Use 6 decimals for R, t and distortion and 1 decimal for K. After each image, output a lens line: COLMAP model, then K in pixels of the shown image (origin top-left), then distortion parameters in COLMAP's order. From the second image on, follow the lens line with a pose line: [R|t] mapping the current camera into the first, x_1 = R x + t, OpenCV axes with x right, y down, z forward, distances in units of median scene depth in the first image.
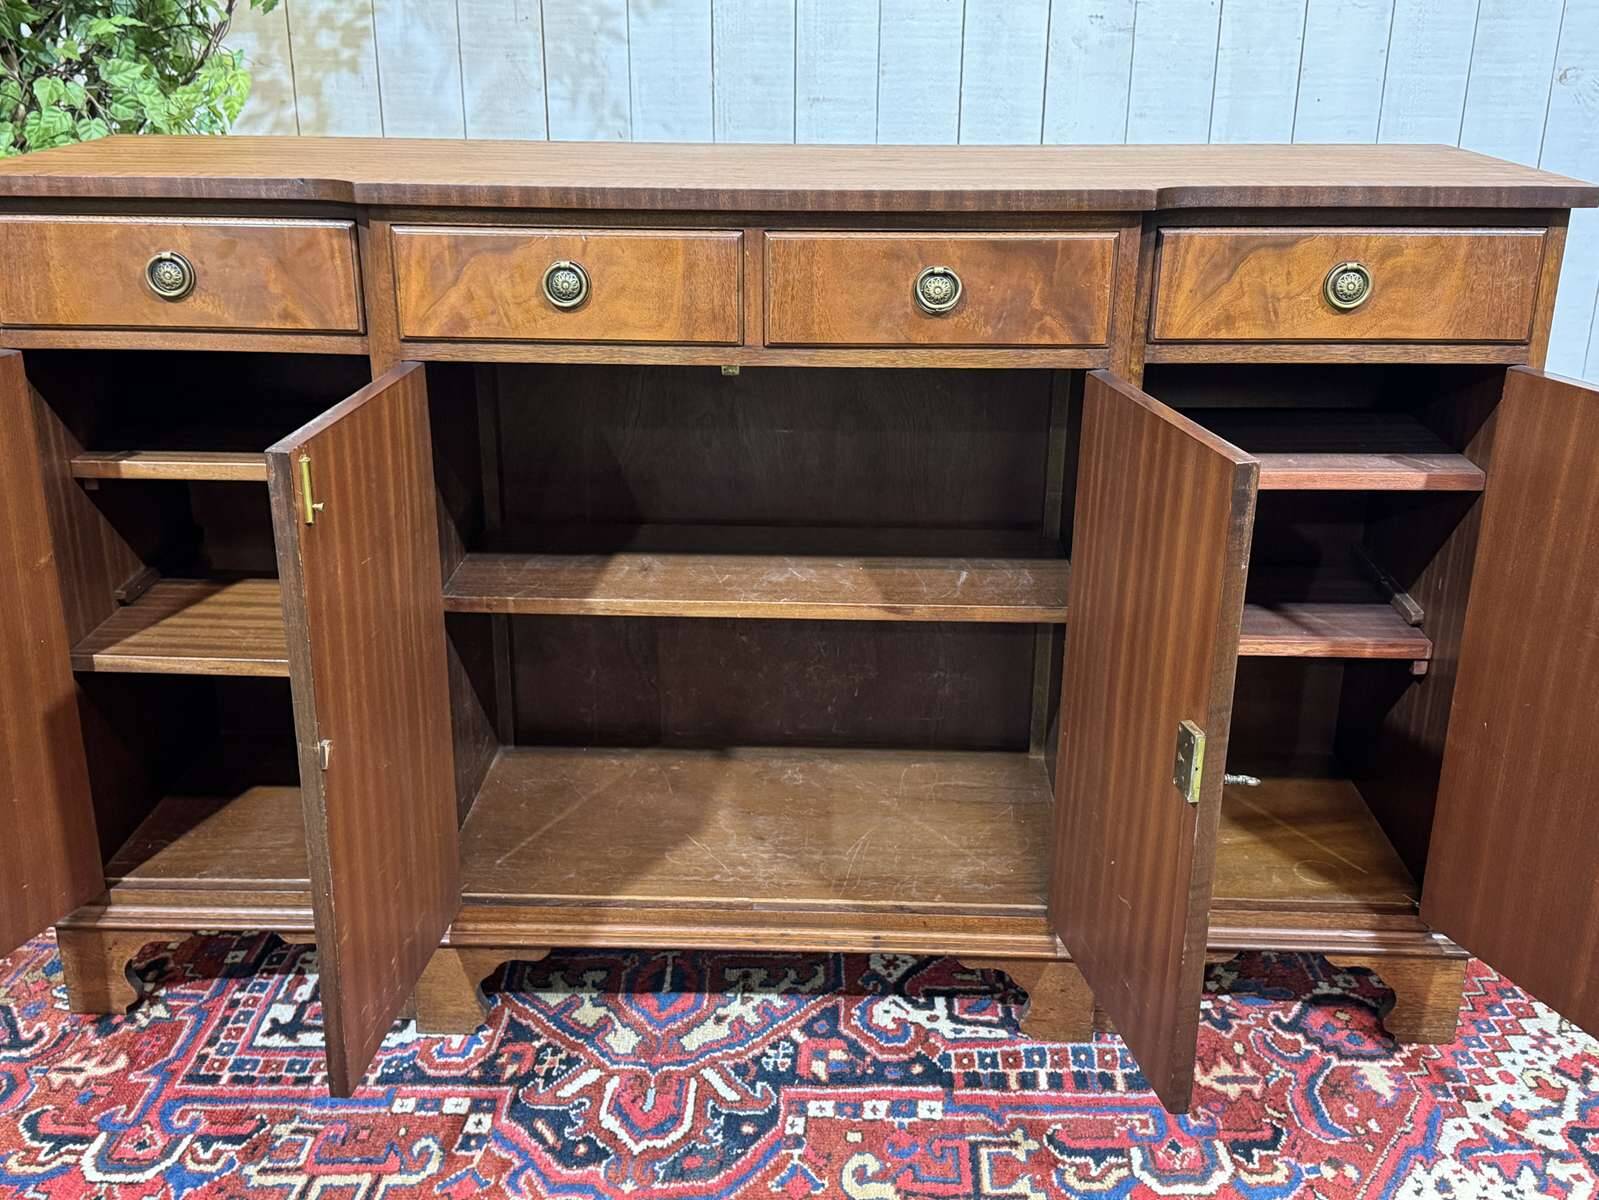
lens RADIAL K [[1651.7, 0, 789.2], [0, 1651.7, 607.6], [0, 0, 1]] dist [0.034570, 0.000000]
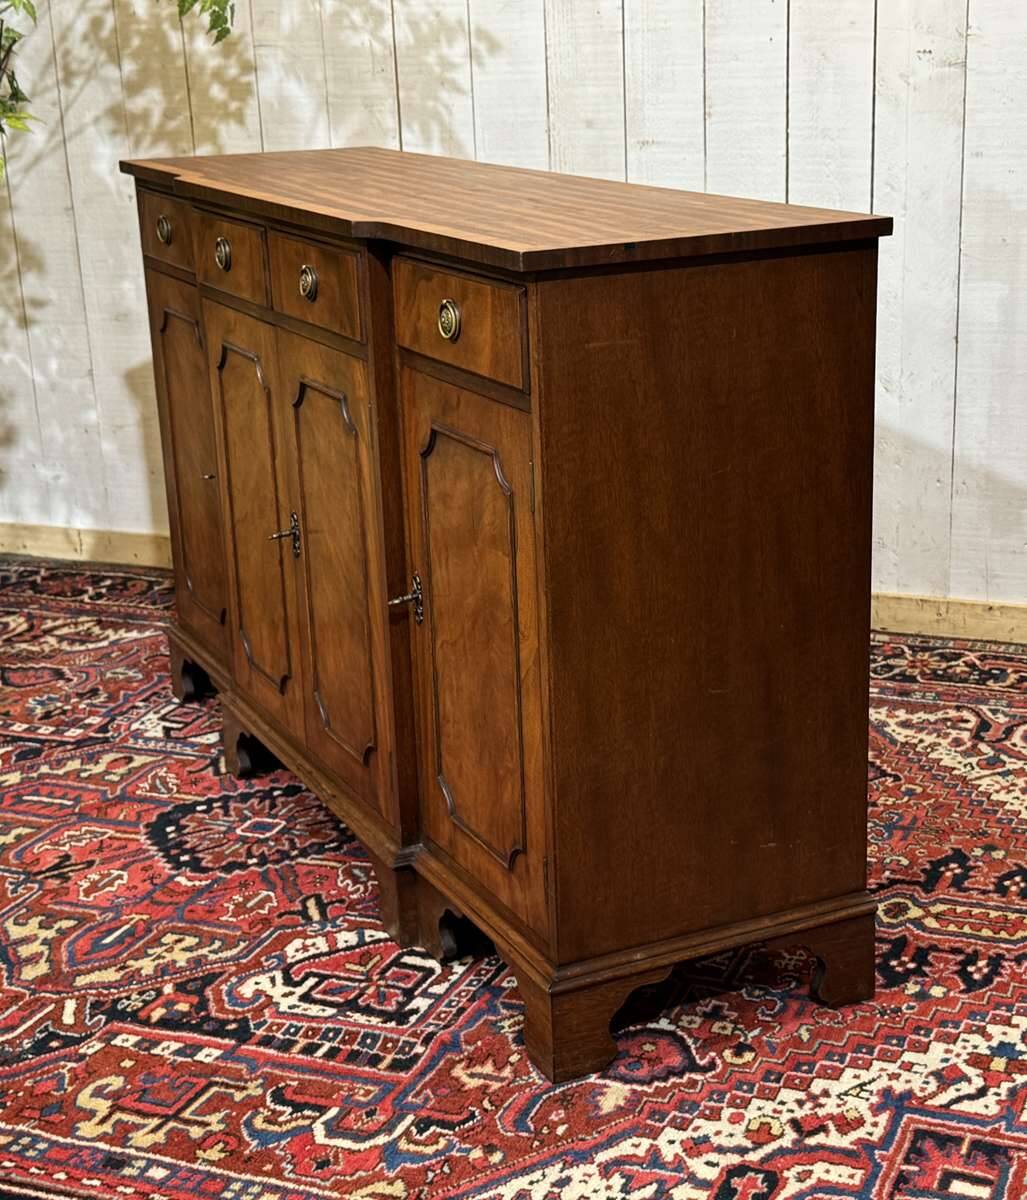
lens RADIAL K [[1996.6, 0, 568.9], [0, 1996.6, 618.4], [0, 0, 1]] dist [0.094358, 0.000000]
pose [[0.926284, 0.074628, -0.369362, 0.764367], [-0.093828, 0.994999, -0.034267, 0.033181], [0.364957, 0.066397, 0.928654, -0.182234]]
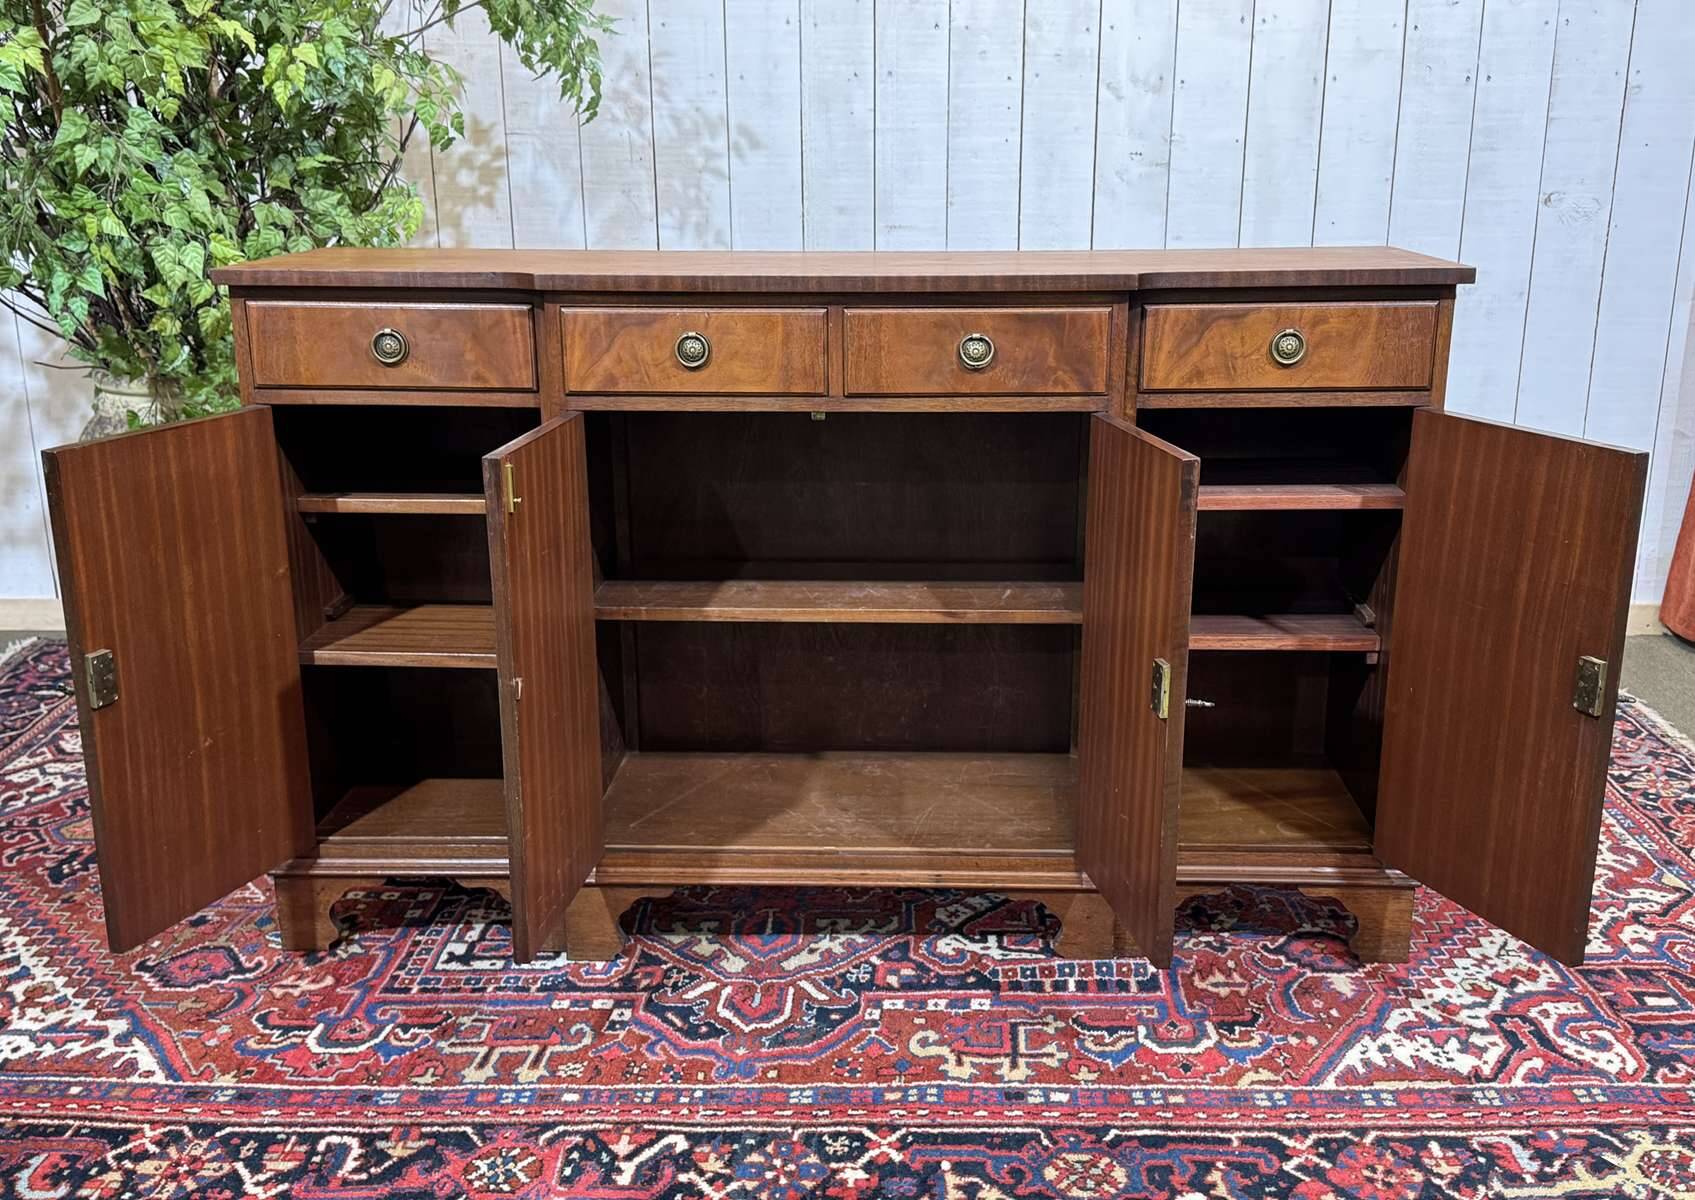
lens RADIAL K [[1735.6, 0, 872.0], [0, 1735.6, 663.3], [0, 0, 1]] dist [0.082747, 0.000000]
pose [[0.999957, -0.006857, -0.006283, 0.012636], [0.006433, 0.997846, -0.065278, 0.127127], [0.006717, 0.065235, 0.997847, -0.321087]]
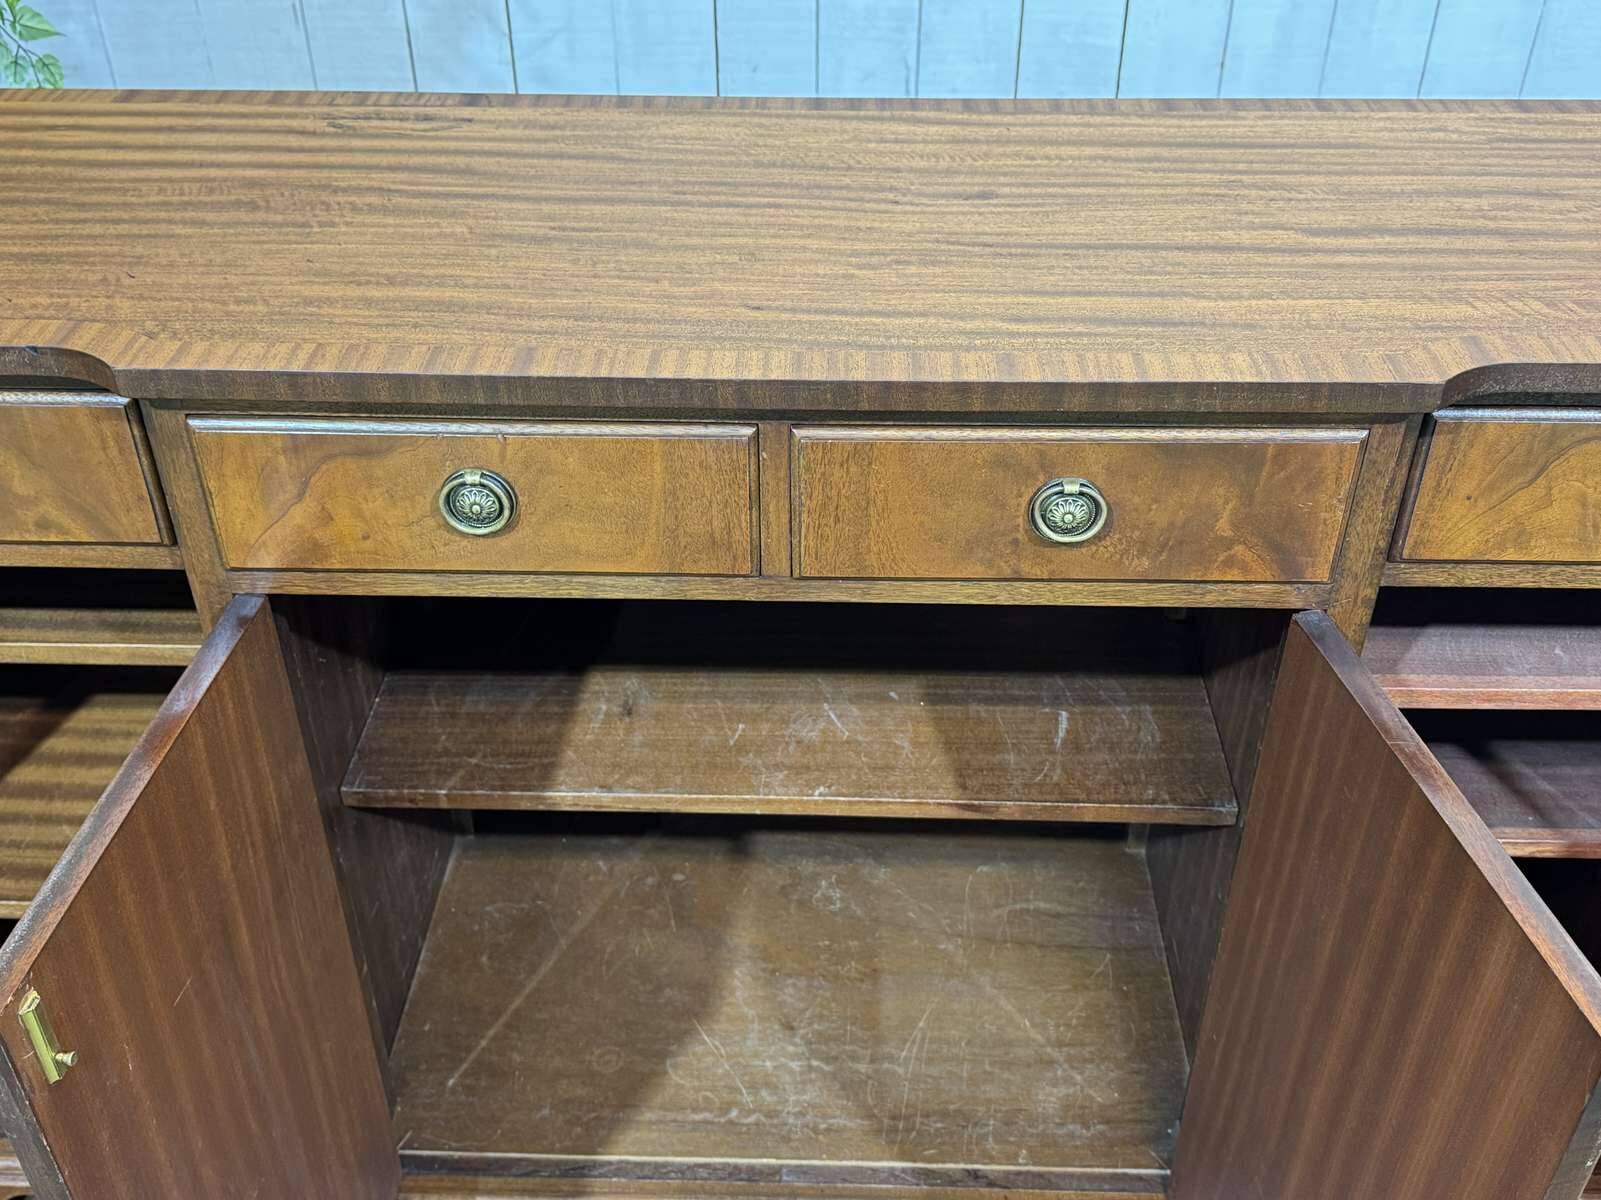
lens RADIAL K [[1602.0, 0, 801.4], [0, 1602.0, 593.3], [0, 0, 1]] dist [0.046937, 0.000000]
pose [[0.999958, -0.008967, -0.001675, -0.009457], [0.009091, 0.964410, 0.264256, -0.283680], [-0.000755, -0.264261, 0.964451, 0.353257]]
